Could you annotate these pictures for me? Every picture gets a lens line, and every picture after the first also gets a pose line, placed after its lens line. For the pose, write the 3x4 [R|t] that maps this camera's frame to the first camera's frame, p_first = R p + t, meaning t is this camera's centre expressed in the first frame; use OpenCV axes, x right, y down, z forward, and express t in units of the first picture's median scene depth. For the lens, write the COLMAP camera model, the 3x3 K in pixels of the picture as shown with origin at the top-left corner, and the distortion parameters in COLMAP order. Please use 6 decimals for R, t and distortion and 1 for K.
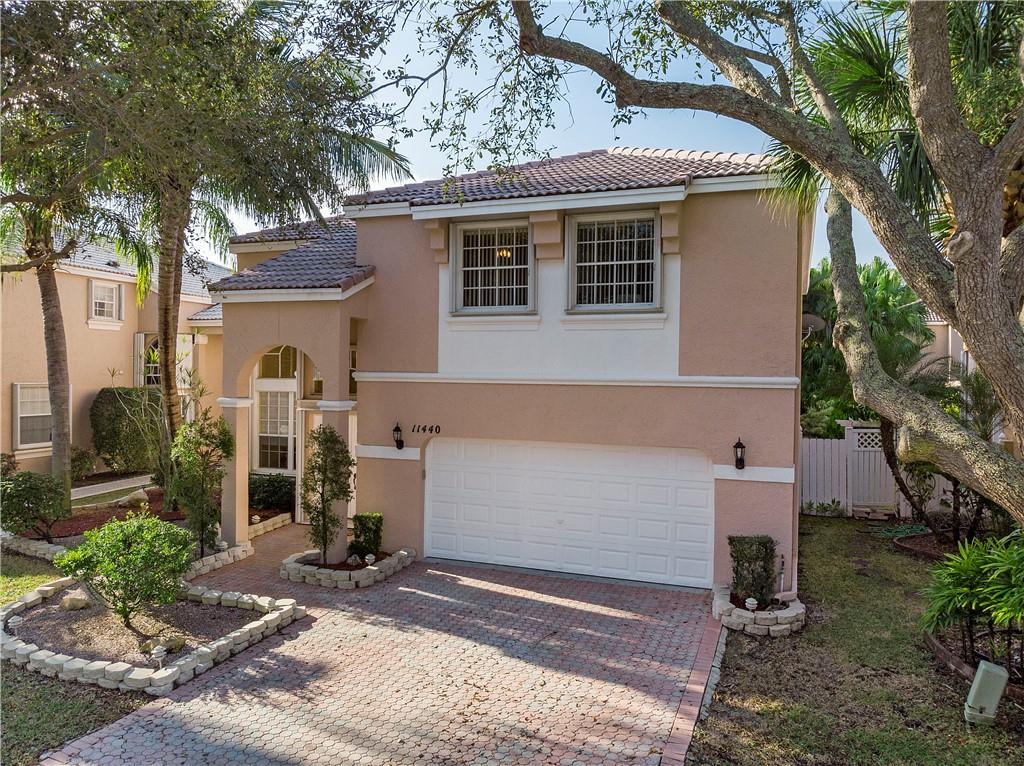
lens RADIAL K [[751.3, 0, 513.1], [0, 751.3, 376.2], [0, 0, 1]] dist [-0.016062, 0.023976]
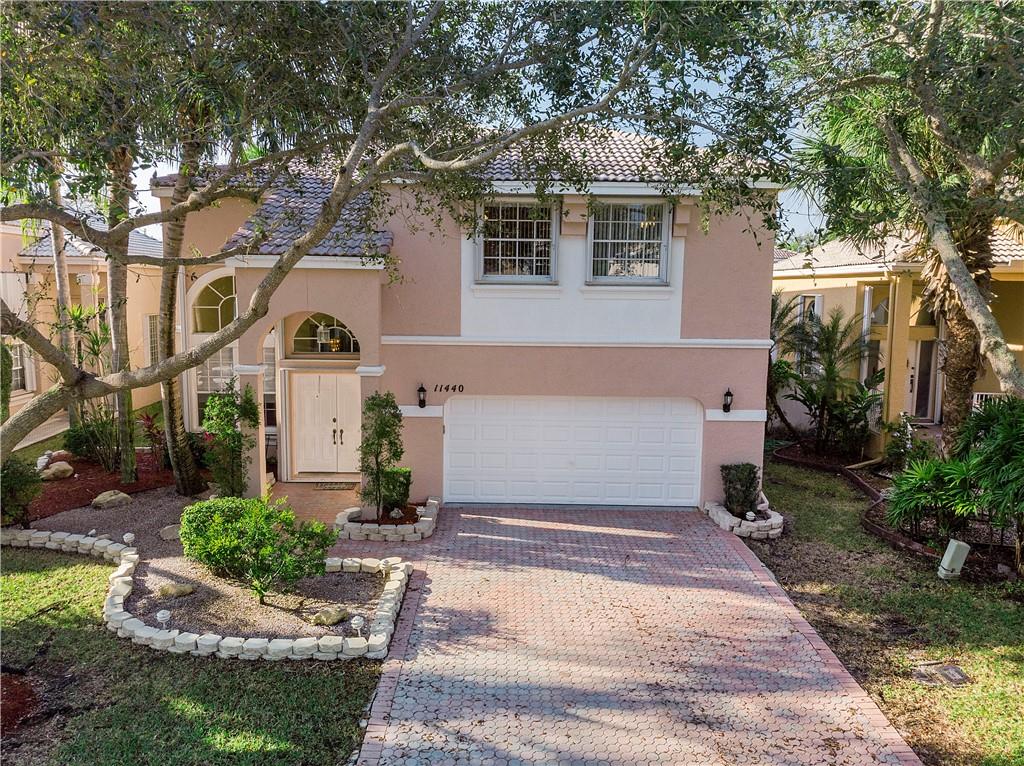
lens RADIAL K [[751.3, 0, 507.1], [0, 751.3, 384.4], [0, 0, 1]] dist [-0.016062, 0.023976]
pose [[0.933596, -0.047376, 0.355182, -0.495744], [-0.000135, 0.991175, 0.132561, -0.092105], [-0.358327, -0.123806, 0.925350, -0.035108]]
